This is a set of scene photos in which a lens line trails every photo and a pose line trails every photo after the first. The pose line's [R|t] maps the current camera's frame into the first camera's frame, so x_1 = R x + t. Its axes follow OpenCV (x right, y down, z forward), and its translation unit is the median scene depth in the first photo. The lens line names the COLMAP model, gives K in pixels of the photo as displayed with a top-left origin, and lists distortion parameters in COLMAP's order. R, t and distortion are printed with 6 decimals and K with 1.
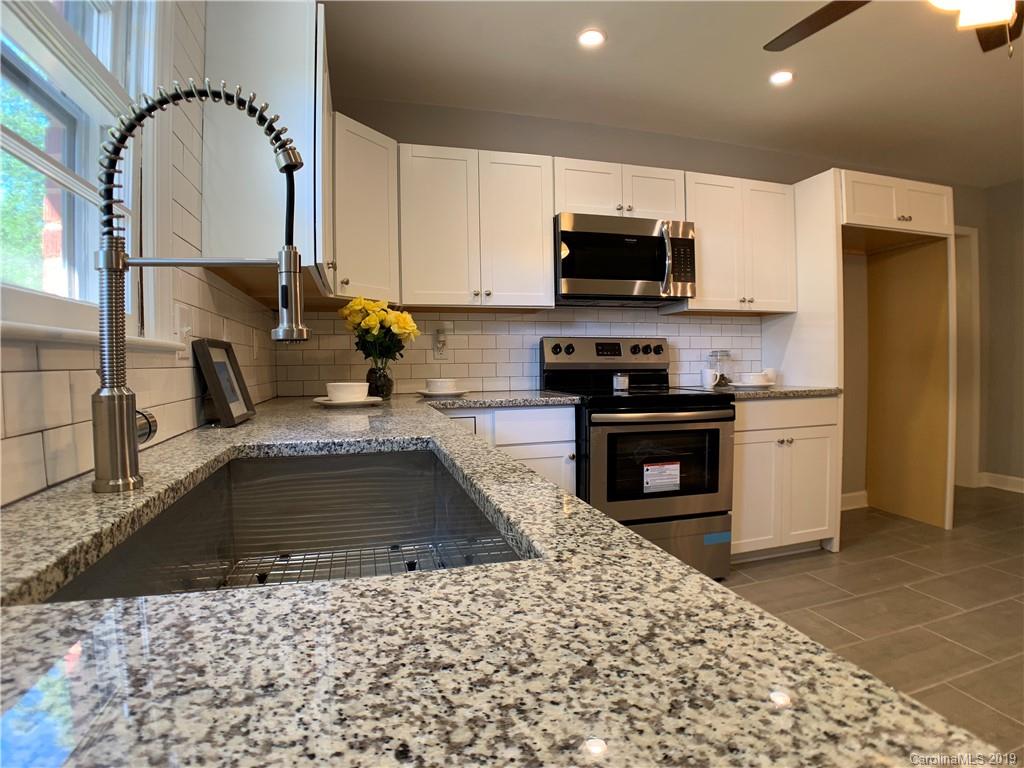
lens RADIAL K [[537.4, 0, 511.2], [0, 537.4, 378.0], [0, 0, 1]] dist [-0.119664, 0.028080]
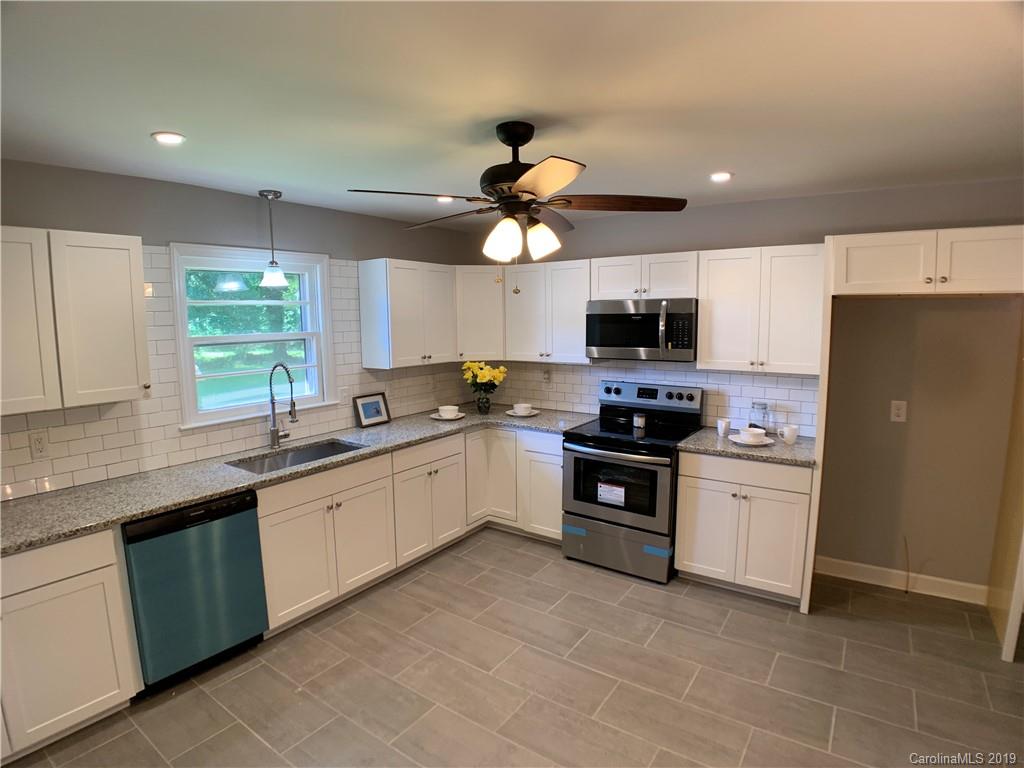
lens RADIAL K [[537.4, 0, 511.2], [0, 537.4, 378.0], [0, 0, 1]] dist [-0.119664, 0.028080]
pose [[0.635317, 0.094755, -0.766416, 1.046344], [-0.020579, 0.994169, 0.105855, -0.240931], [0.771977, -0.051479, 0.633562, -0.095487]]
